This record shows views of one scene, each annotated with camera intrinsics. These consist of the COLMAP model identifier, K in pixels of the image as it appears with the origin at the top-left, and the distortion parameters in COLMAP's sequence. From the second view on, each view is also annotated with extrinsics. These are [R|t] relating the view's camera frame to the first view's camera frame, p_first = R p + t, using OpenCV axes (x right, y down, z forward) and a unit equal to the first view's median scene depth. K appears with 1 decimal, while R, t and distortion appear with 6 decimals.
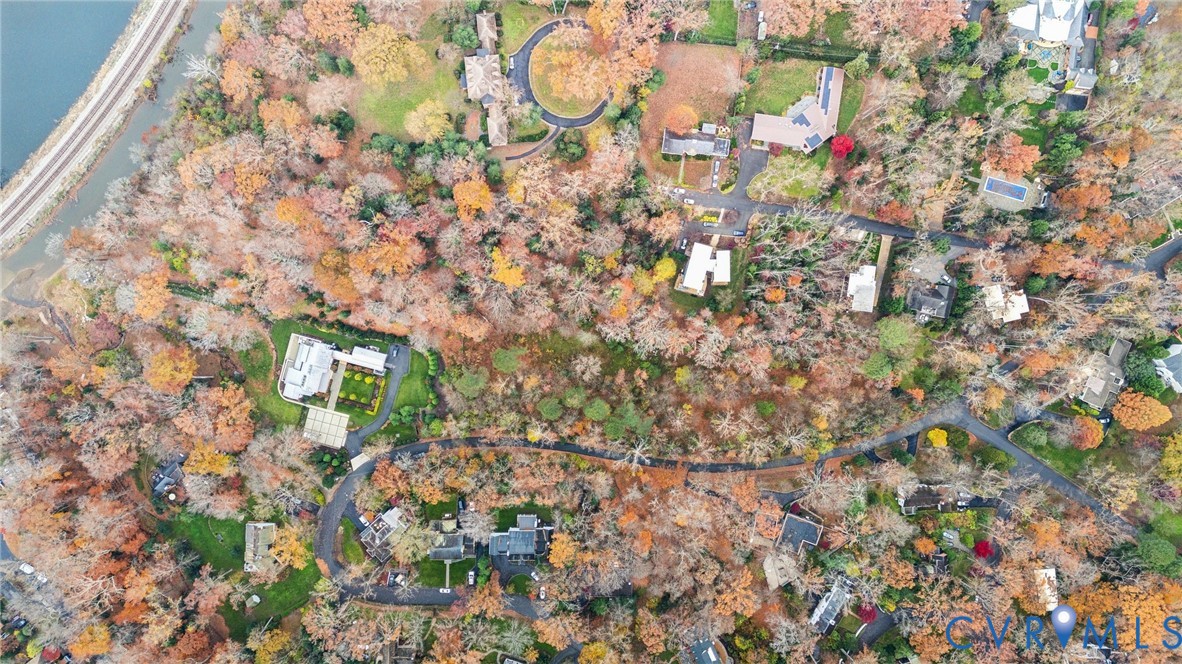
lens RADIAL K [[834.7, 0, 591.1], [0, 834.7, 331.1], [0, 0, 1]] dist [-0.004524, -0.001158]
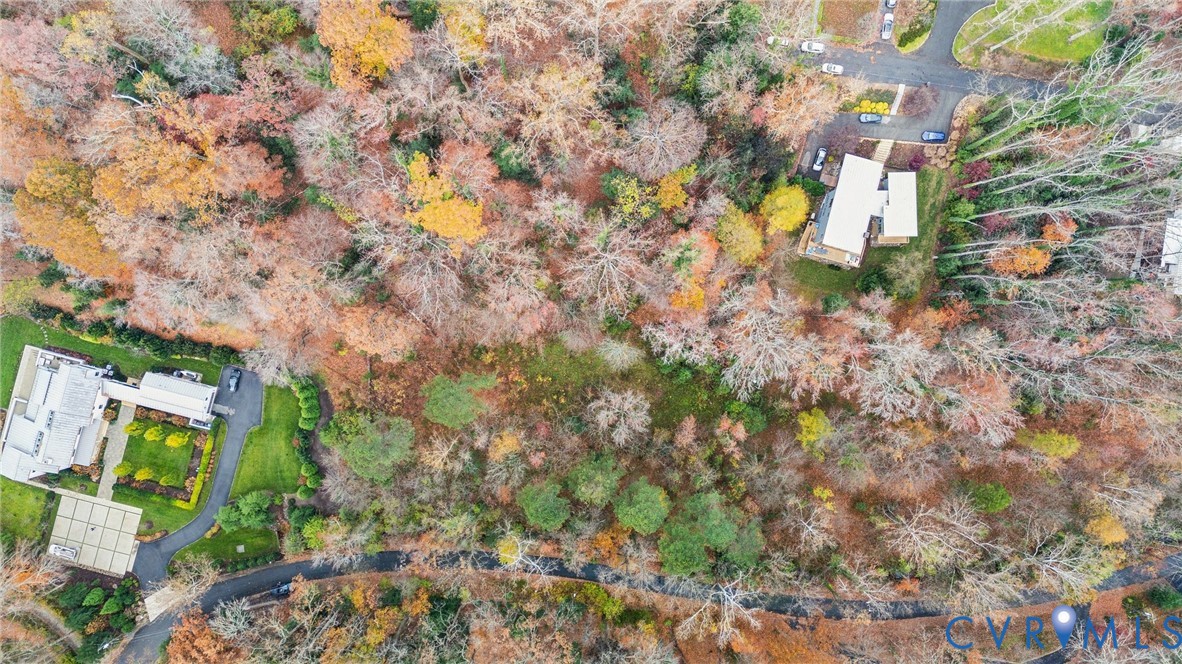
lens RADIAL K [[834.7, 0, 591.1], [0, 834.7, 332.0], [0, 0, 1]] dist [-0.004524, -0.001158]
pose [[0.999993, -0.002794, -0.002317, -0.020479], [0.002795, 0.999996, 0.000410, -0.004803], [0.002316, -0.000416, 0.999997, 0.519332]]
